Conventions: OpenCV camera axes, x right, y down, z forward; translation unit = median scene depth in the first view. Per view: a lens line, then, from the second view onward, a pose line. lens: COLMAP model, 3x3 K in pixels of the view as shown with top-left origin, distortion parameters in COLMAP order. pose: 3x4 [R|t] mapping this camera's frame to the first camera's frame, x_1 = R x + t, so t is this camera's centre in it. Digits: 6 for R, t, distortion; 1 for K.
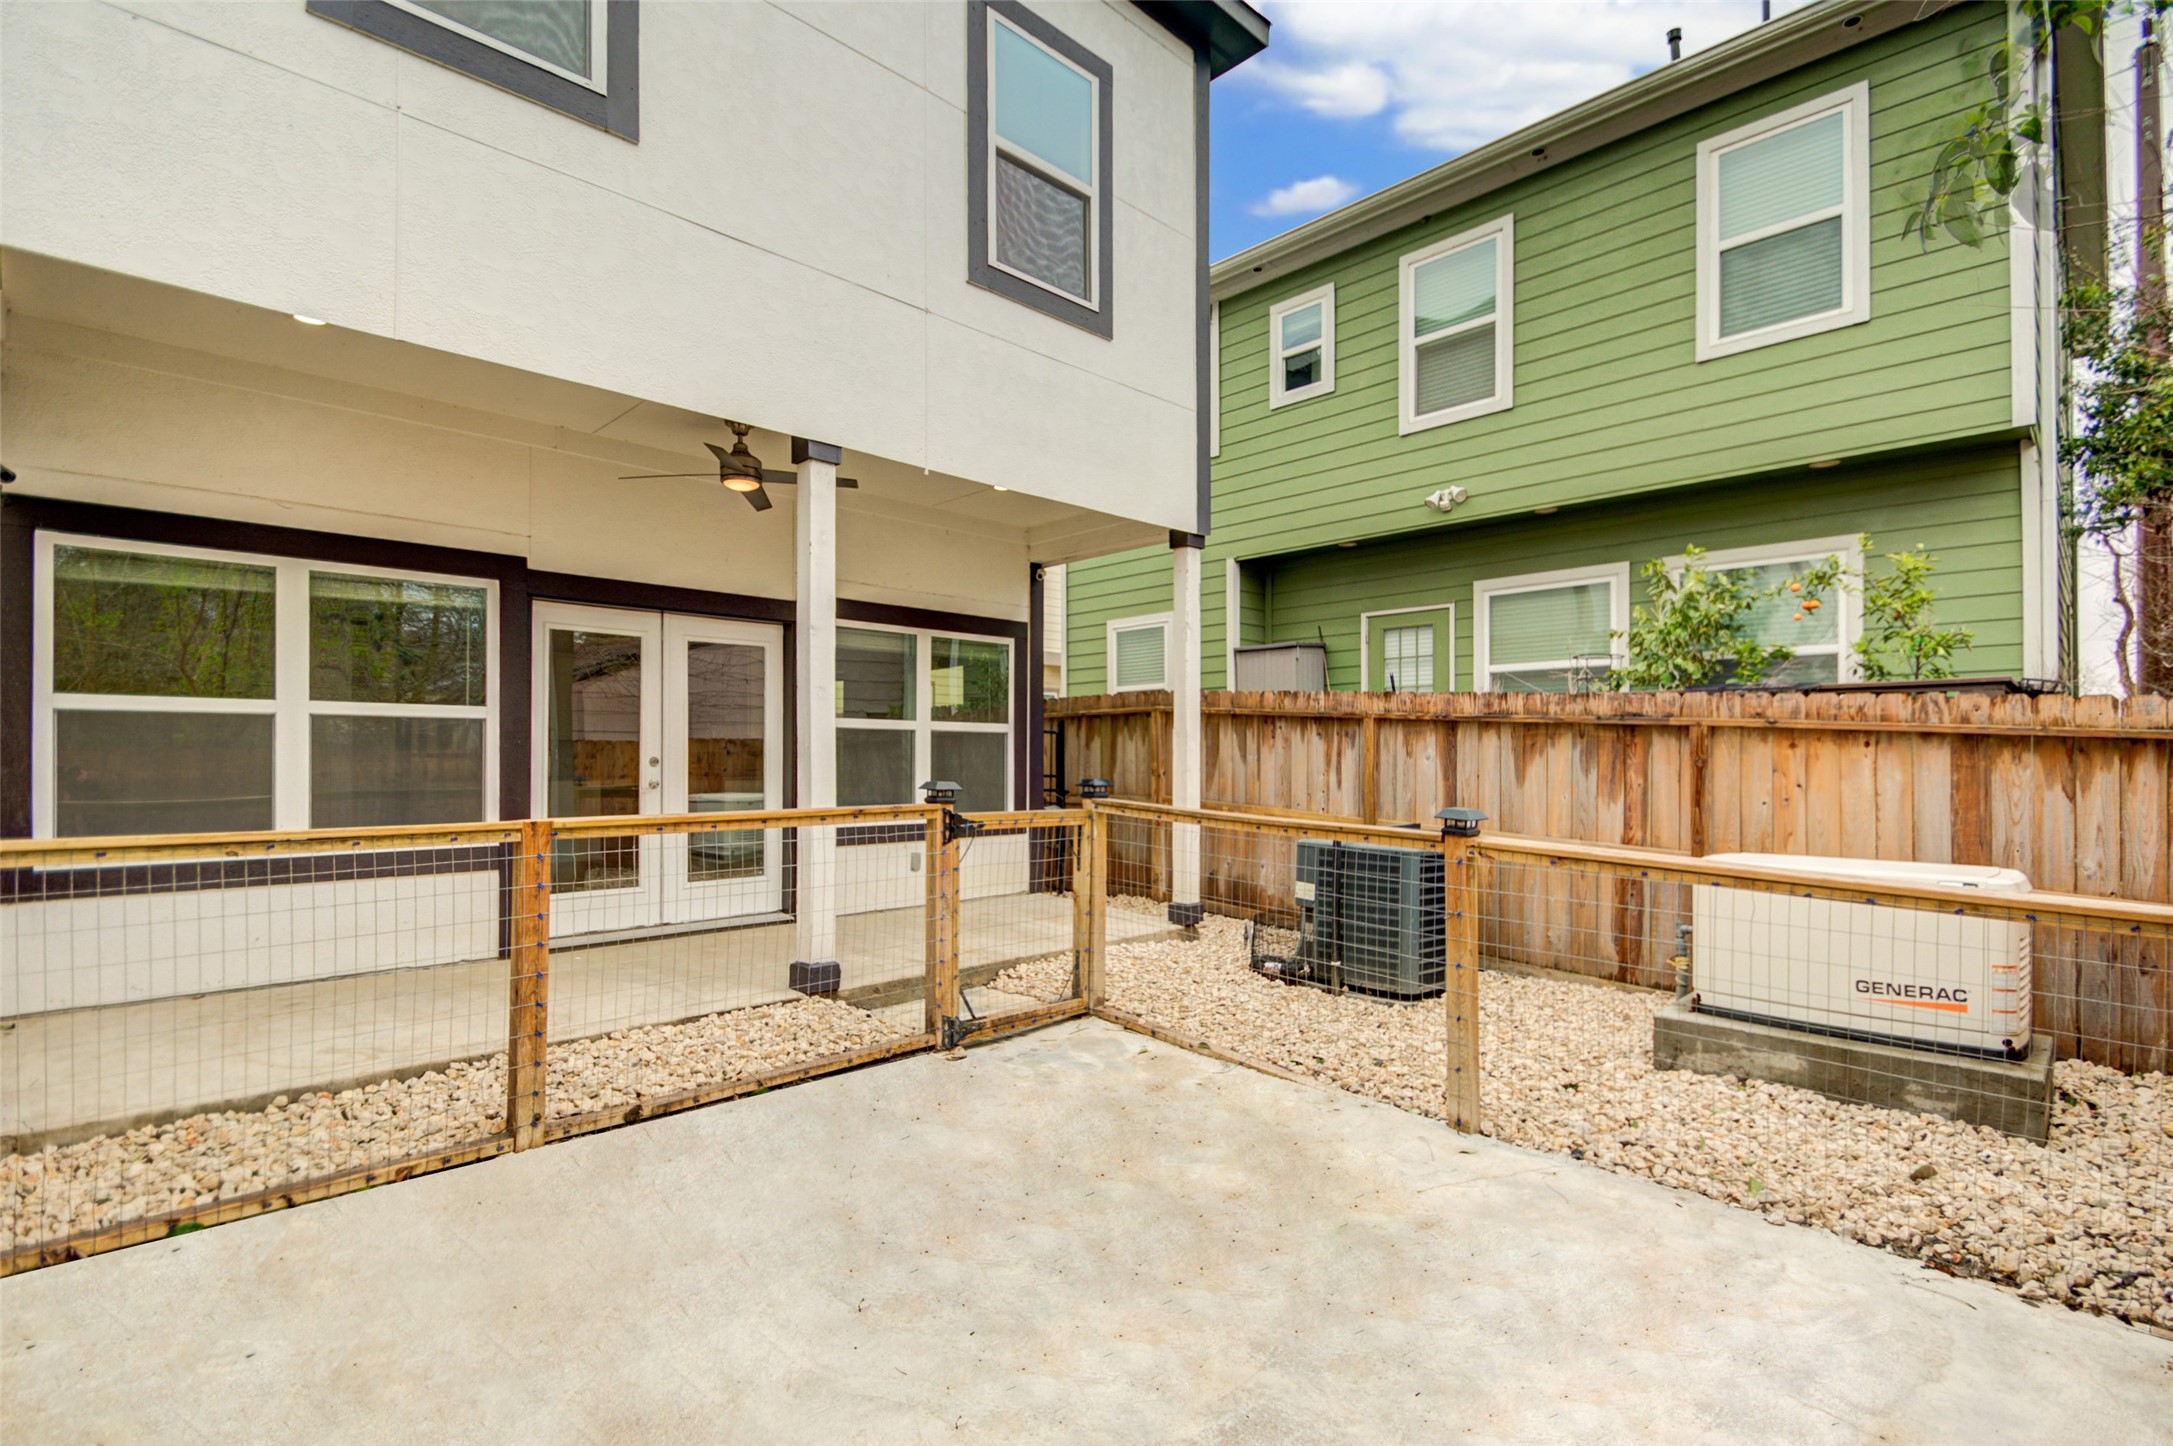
lens RADIAL K [[975.1, 0, 1086.8], [0, 975.1, 739.9], [0, 0, 1]] dist [0.024012, -0.013877]
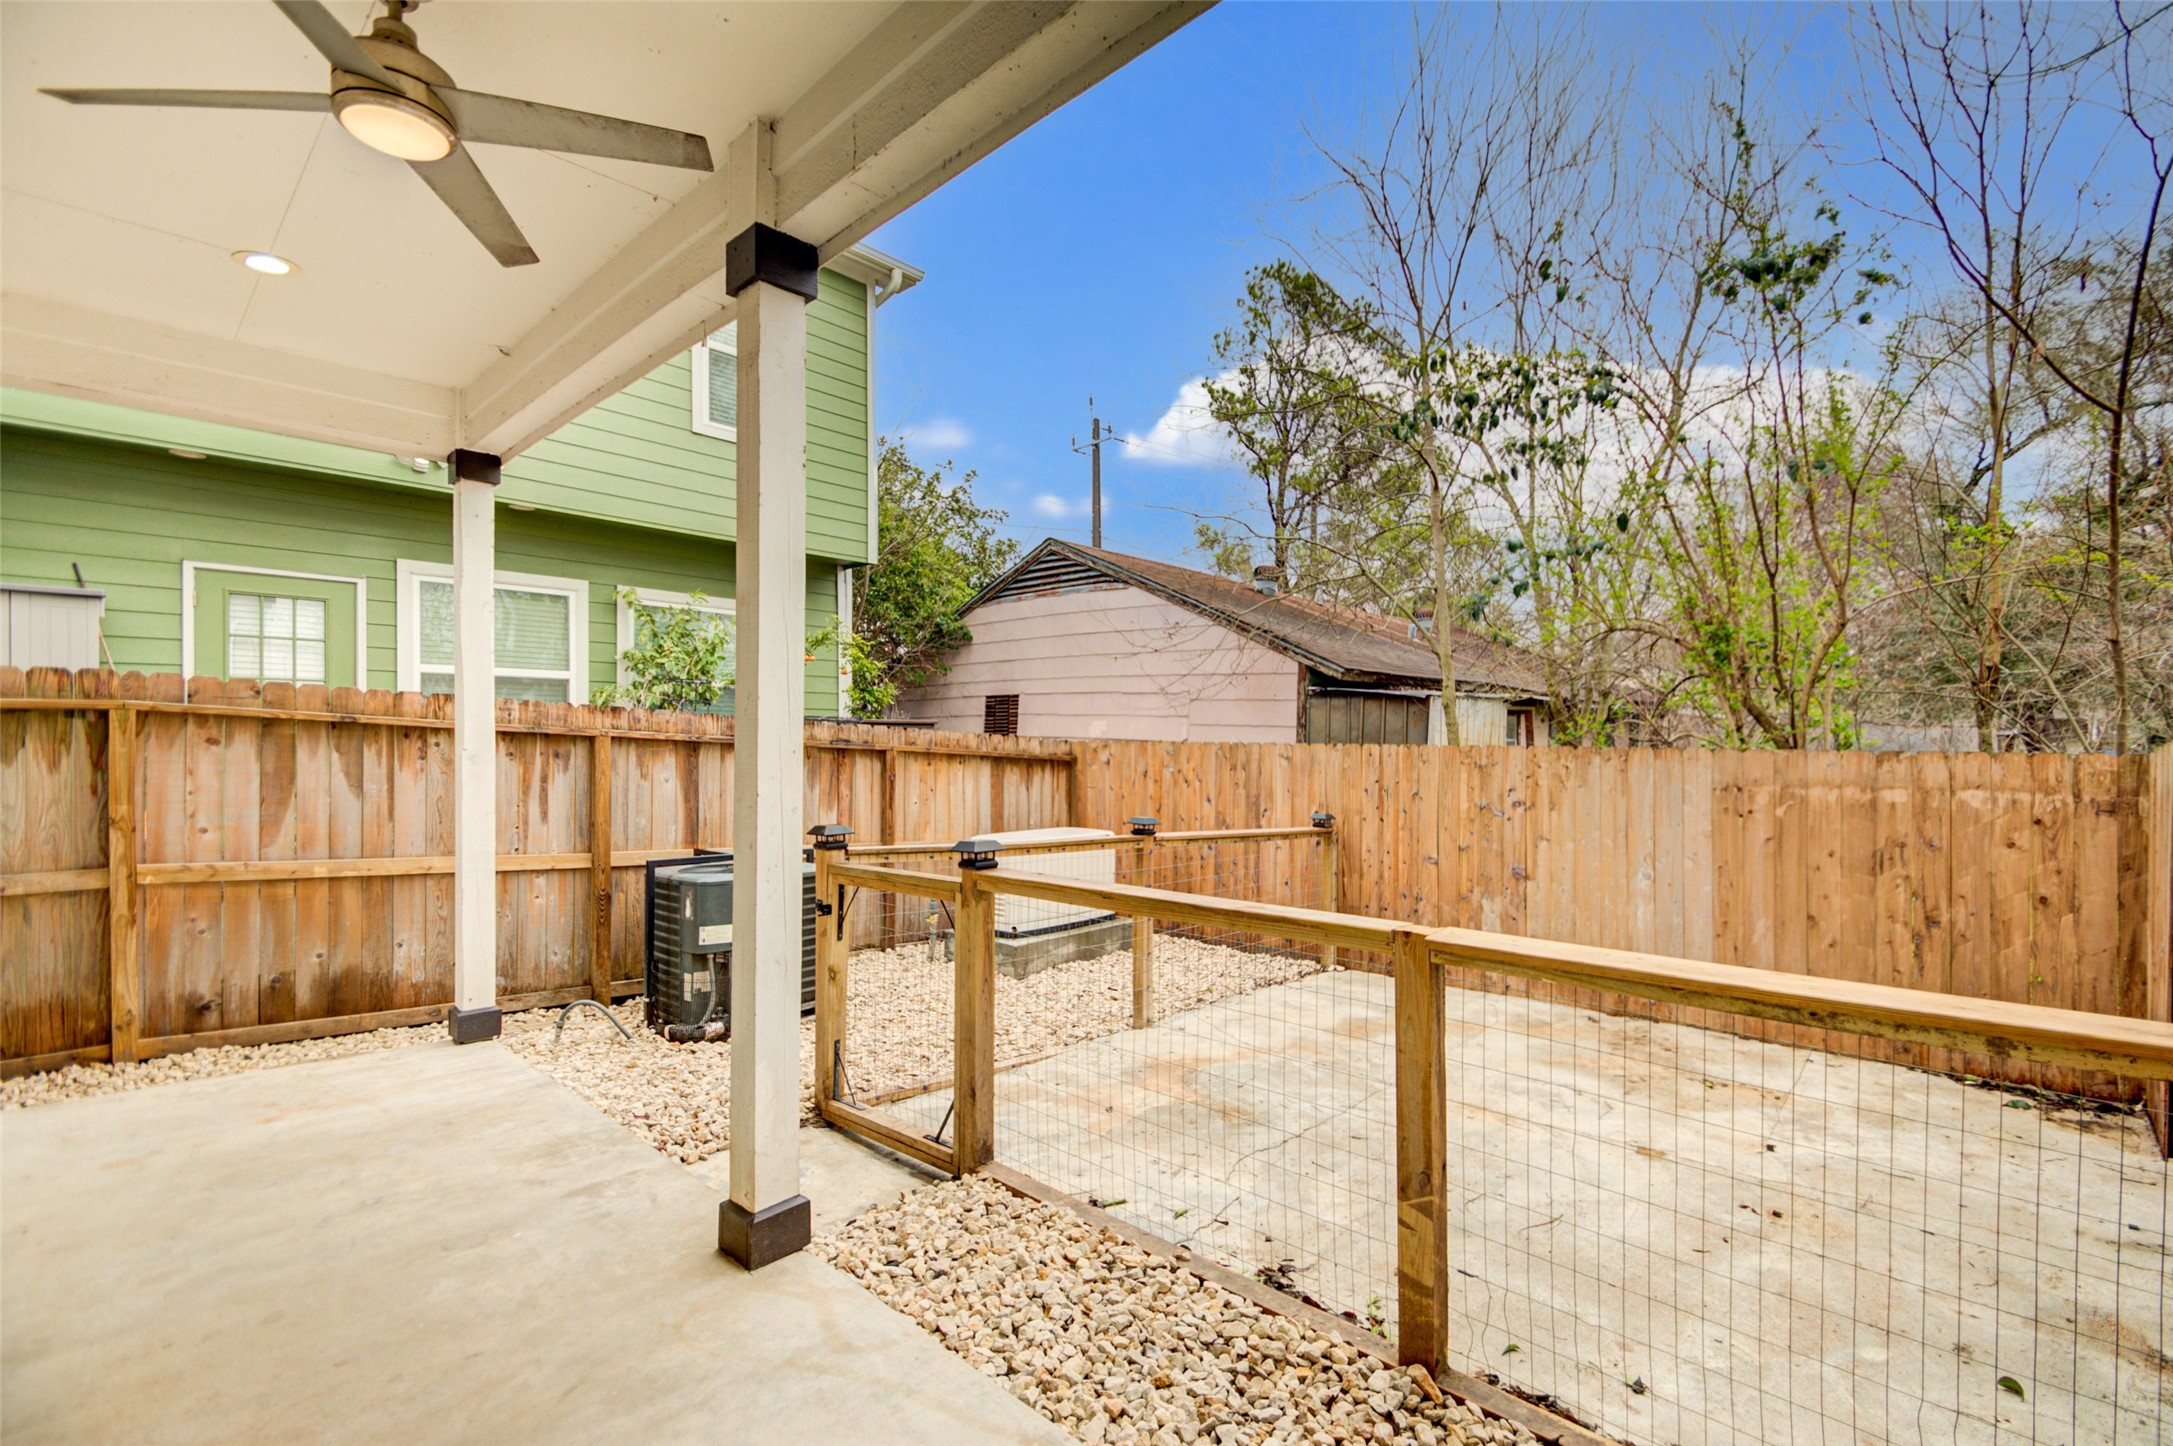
lens RADIAL K [[975.1, 0, 1097.1], [0, 975.1, 741.8], [0, 0, 1]] dist [0.024012, -0.013877]
pose [[-0.041492, -0.002321, 0.999136, -0.630227], [-0.016628, 0.999860, 0.001633, -0.027669], [-0.999000, -0.016546, -0.041524, 0.630574]]
